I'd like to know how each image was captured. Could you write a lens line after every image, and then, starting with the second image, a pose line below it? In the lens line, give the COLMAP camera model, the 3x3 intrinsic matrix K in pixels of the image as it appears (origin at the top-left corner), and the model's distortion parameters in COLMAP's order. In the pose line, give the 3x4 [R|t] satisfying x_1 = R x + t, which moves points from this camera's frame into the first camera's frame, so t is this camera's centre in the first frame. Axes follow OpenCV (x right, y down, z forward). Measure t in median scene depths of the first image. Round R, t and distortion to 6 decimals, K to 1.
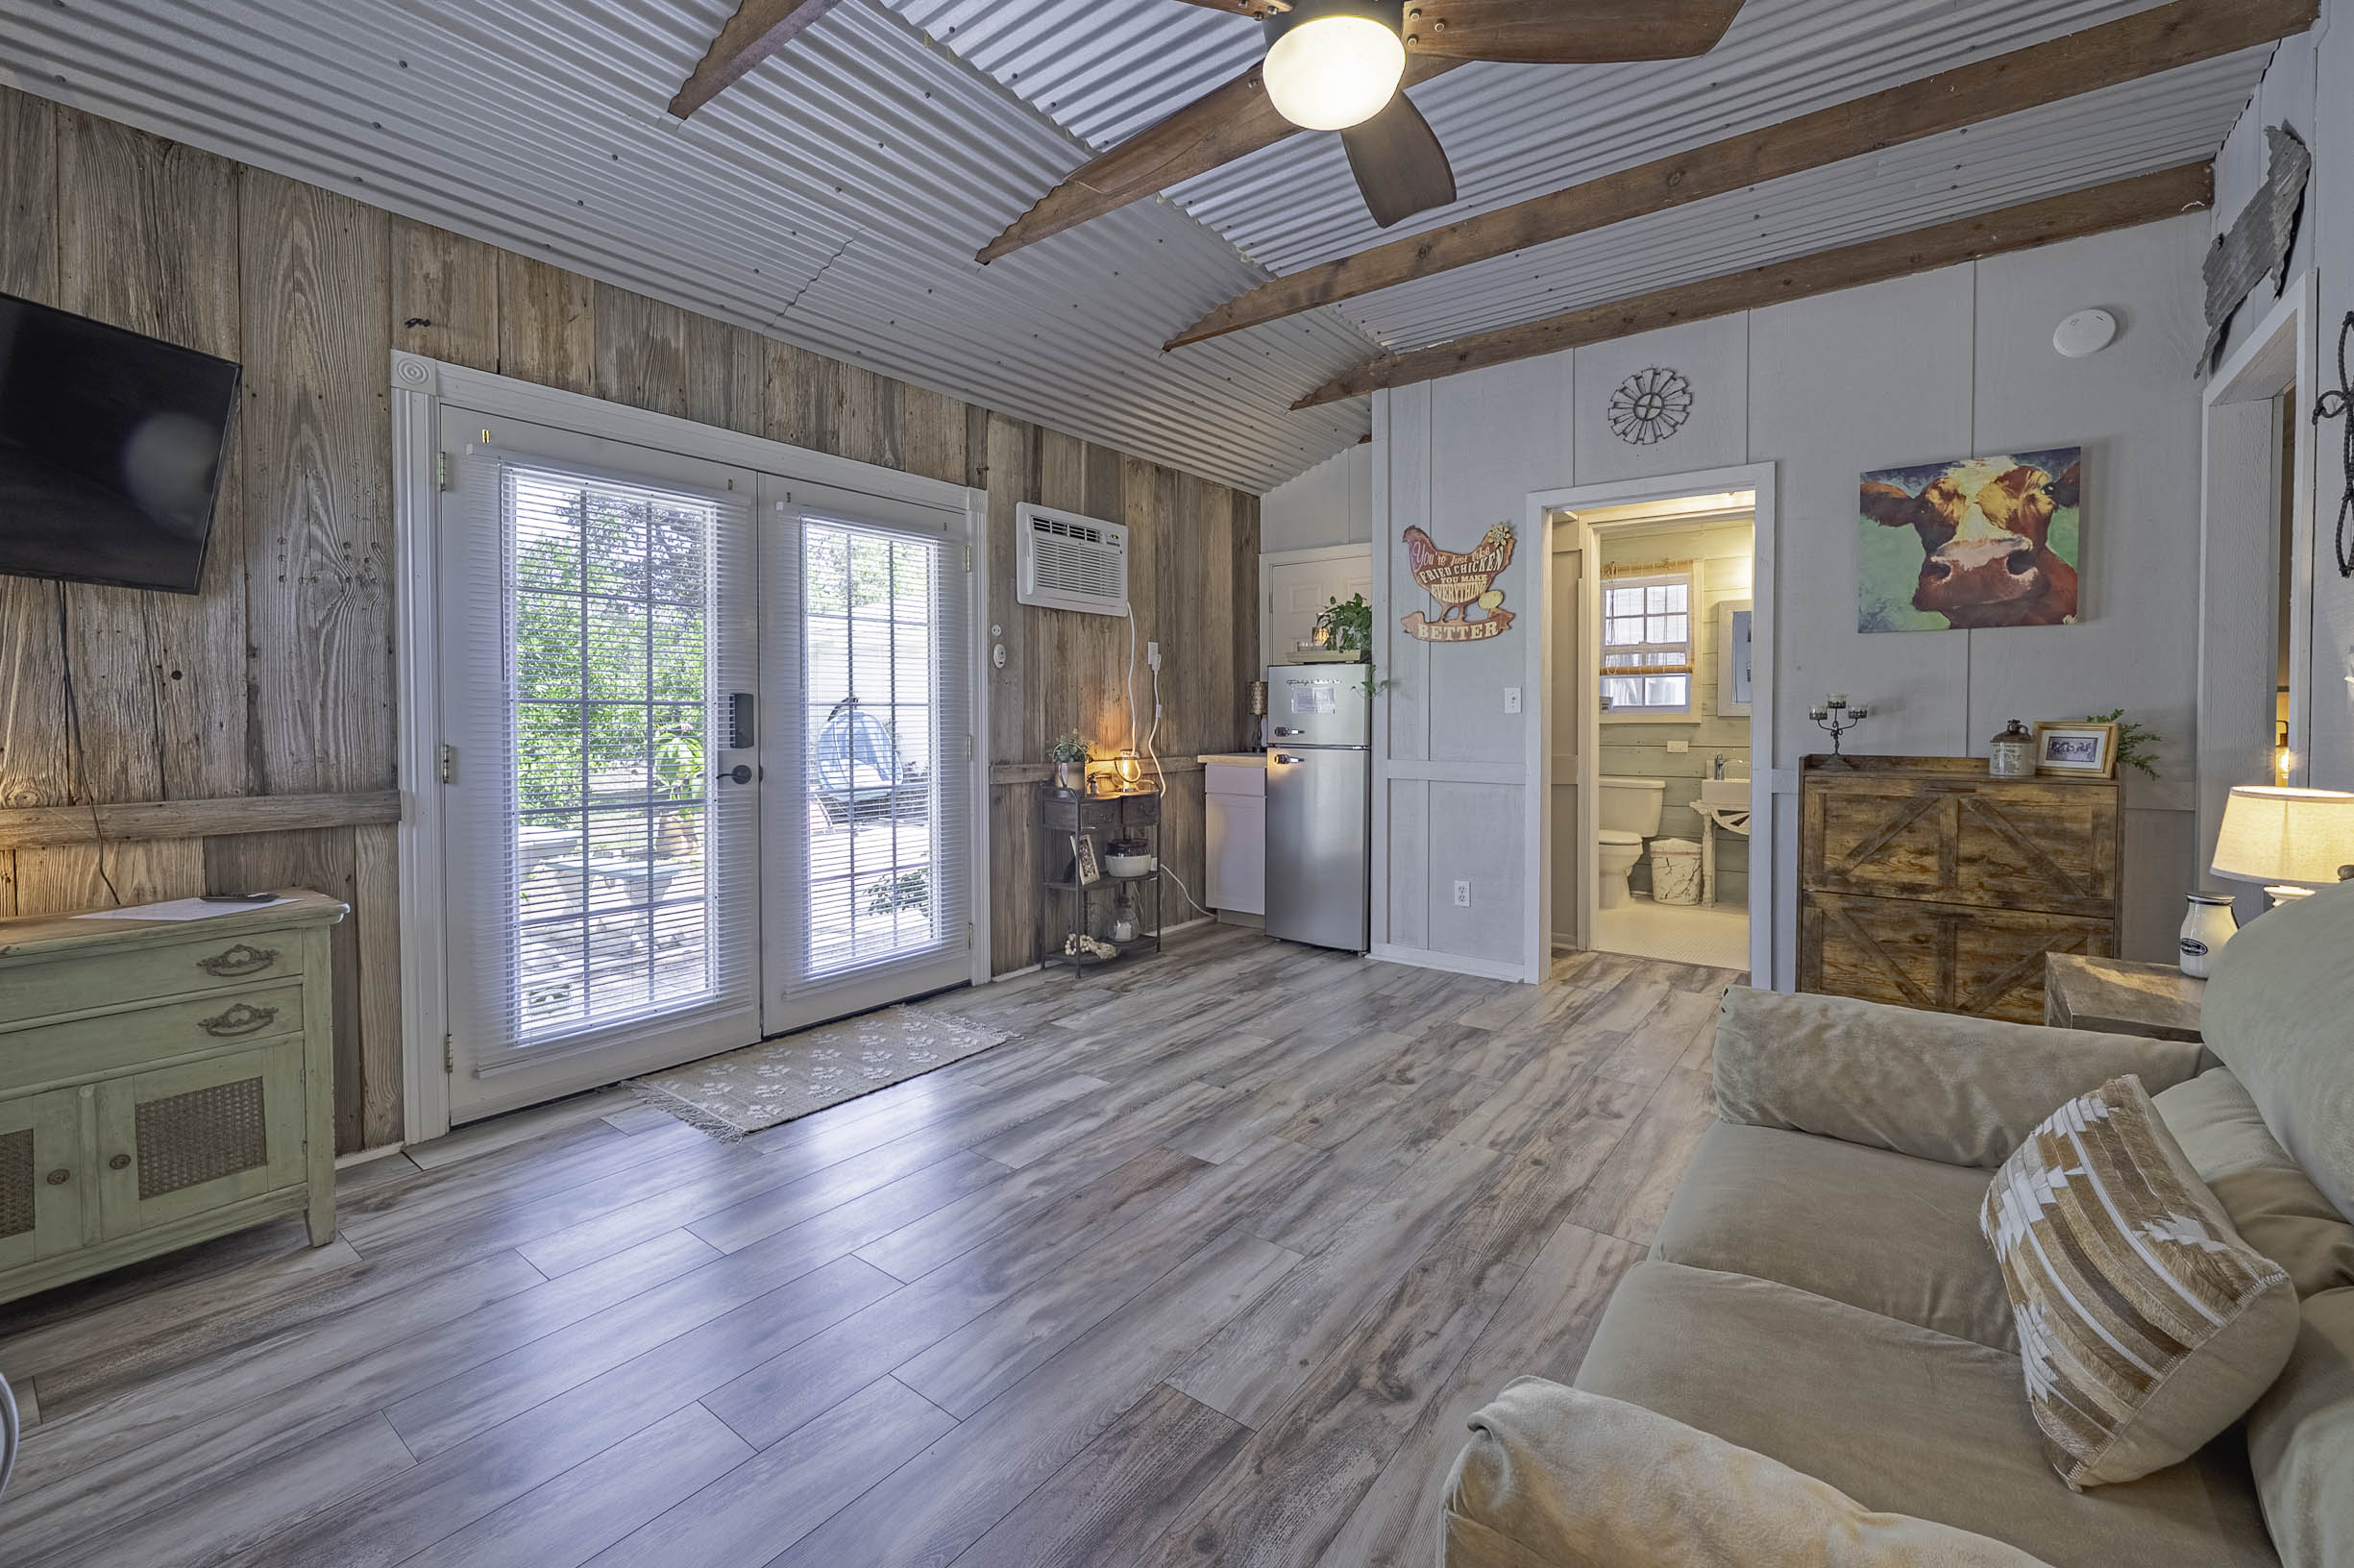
lens RADIAL K [[975.9, 0, 1262.8], [0, 975.9, 757.6], [0, 0, 1]] dist [-0.005821, 0.001088]
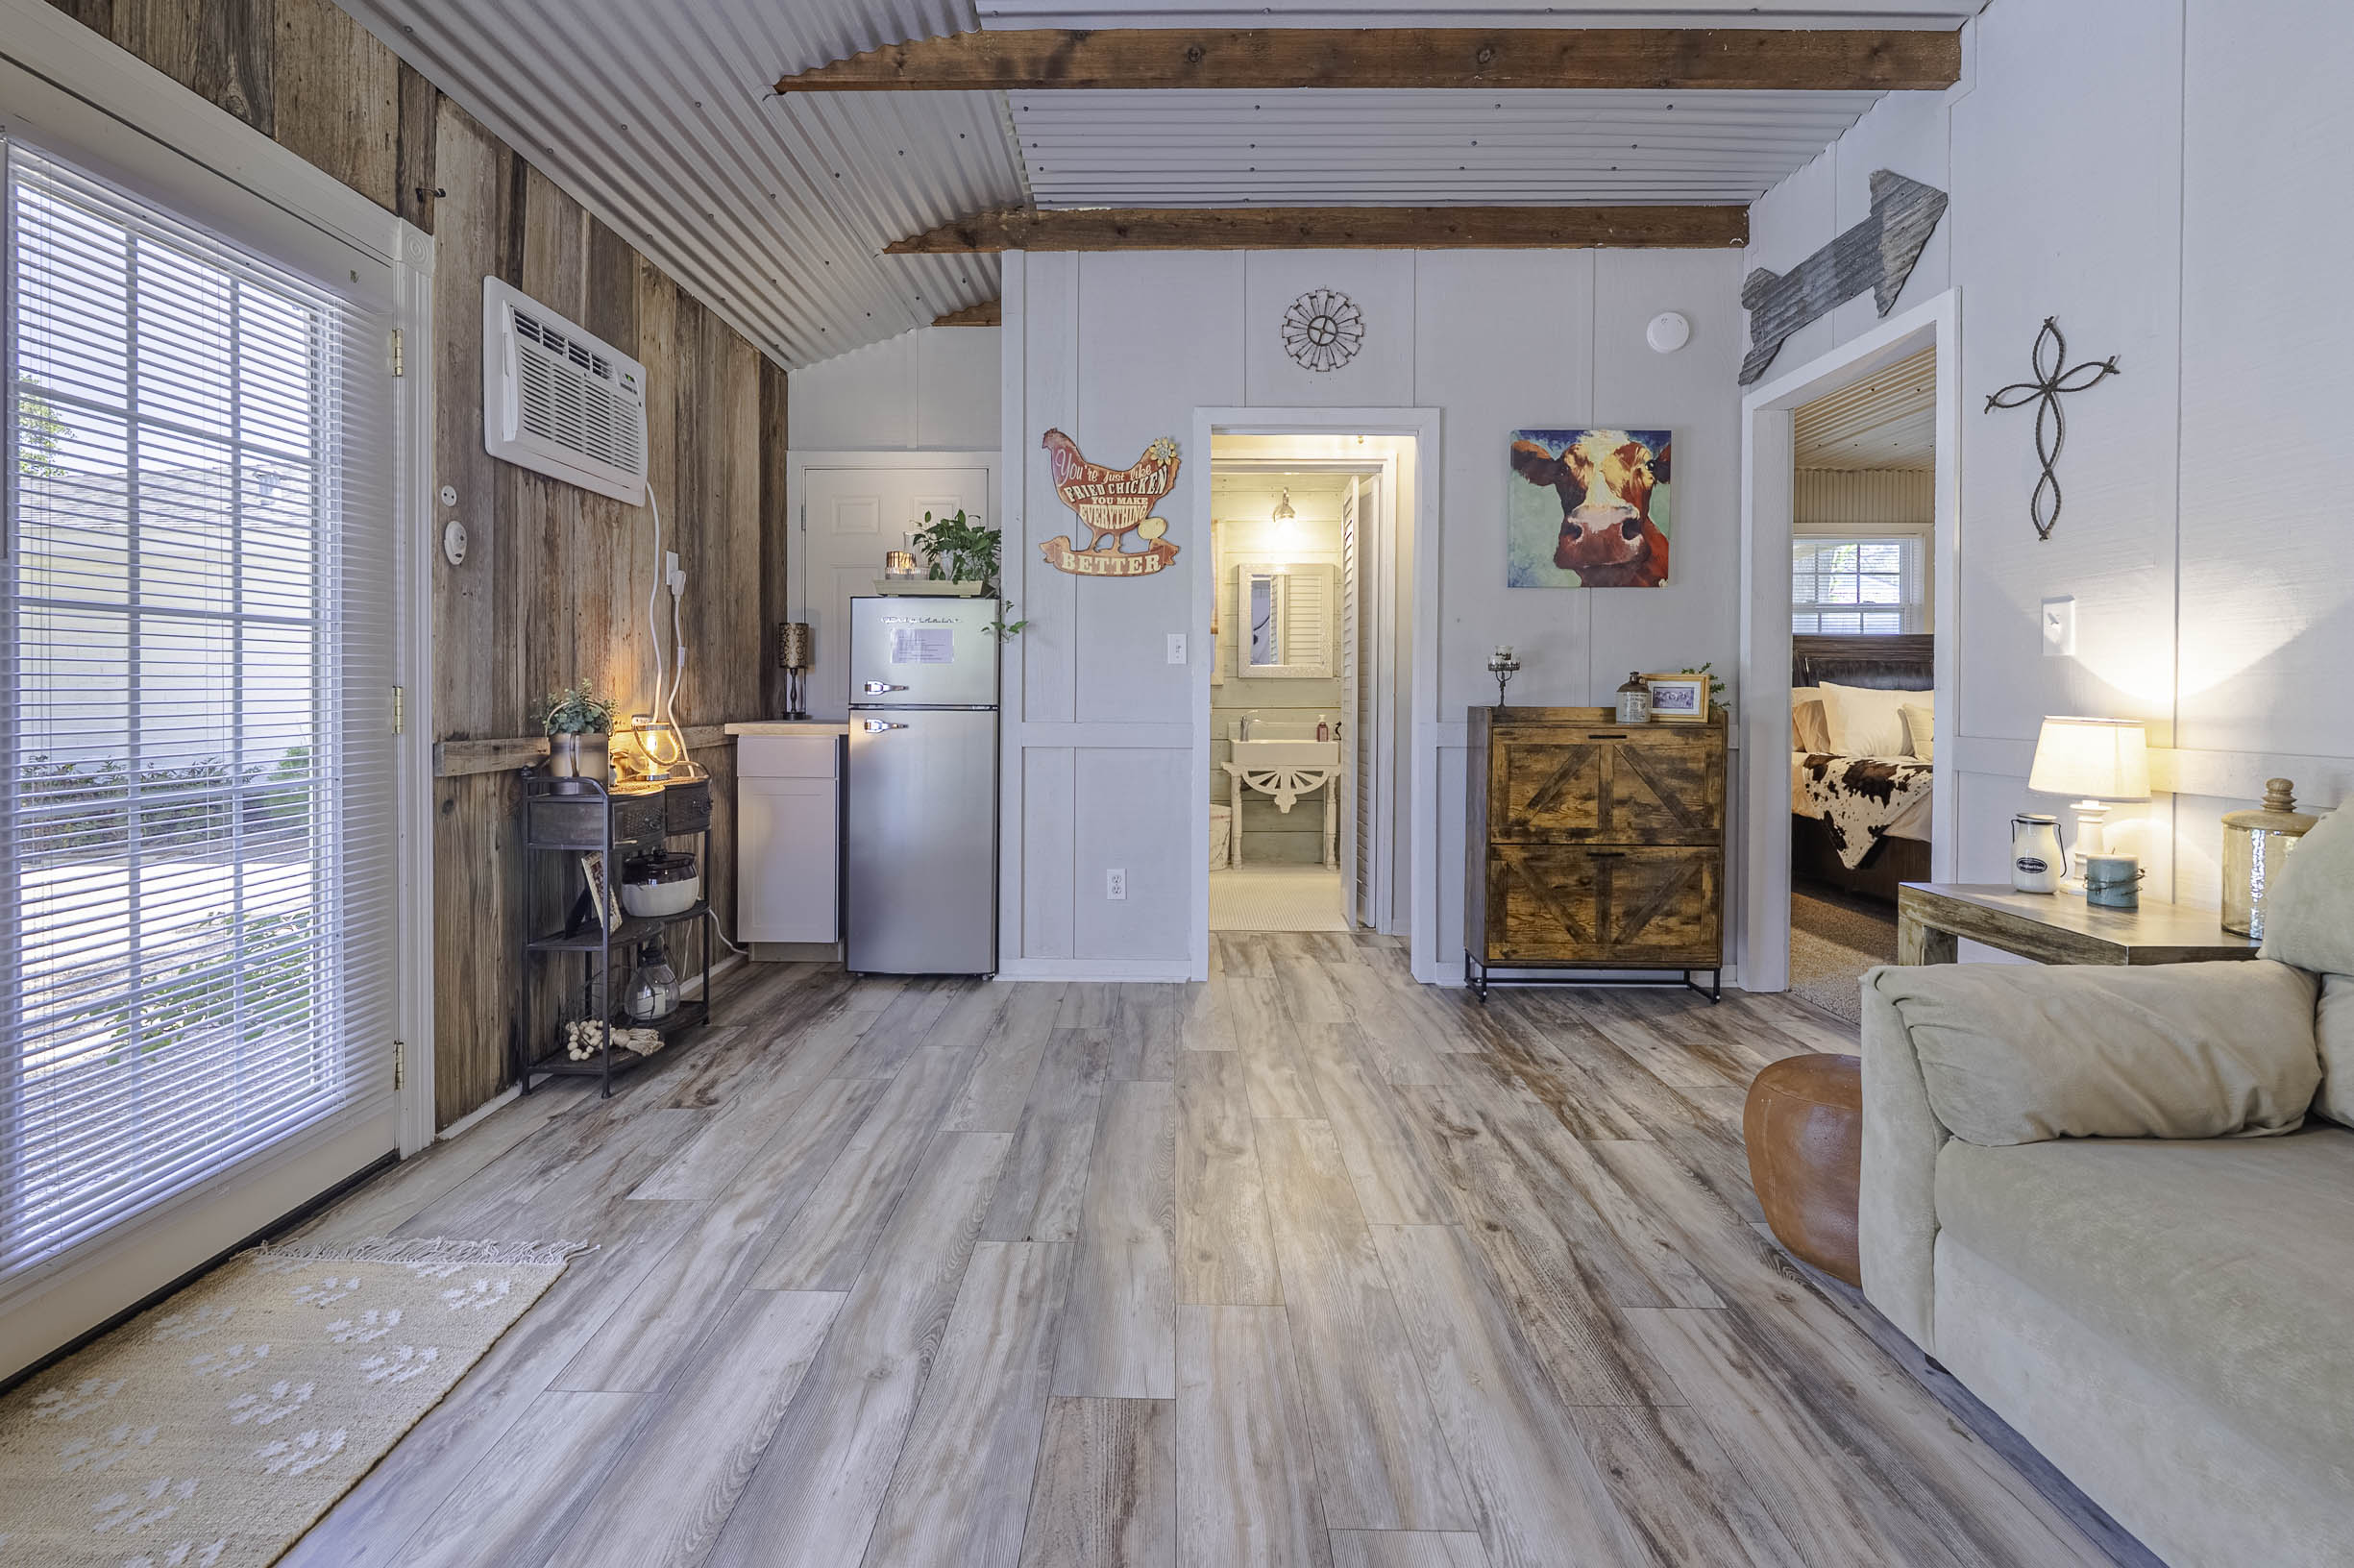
lens RADIAL K [[975.9, 0, 1158.1], [0, 975.9, 708.2], [0, 0, 1]] dist [-0.005821, 0.001088]
pose [[0.836673, -0.009589, 0.547618, -0.265092], [0.023684, 0.999545, -0.018684, 0.009685], [-0.547190, 0.028602, 0.836520, 0.360891]]
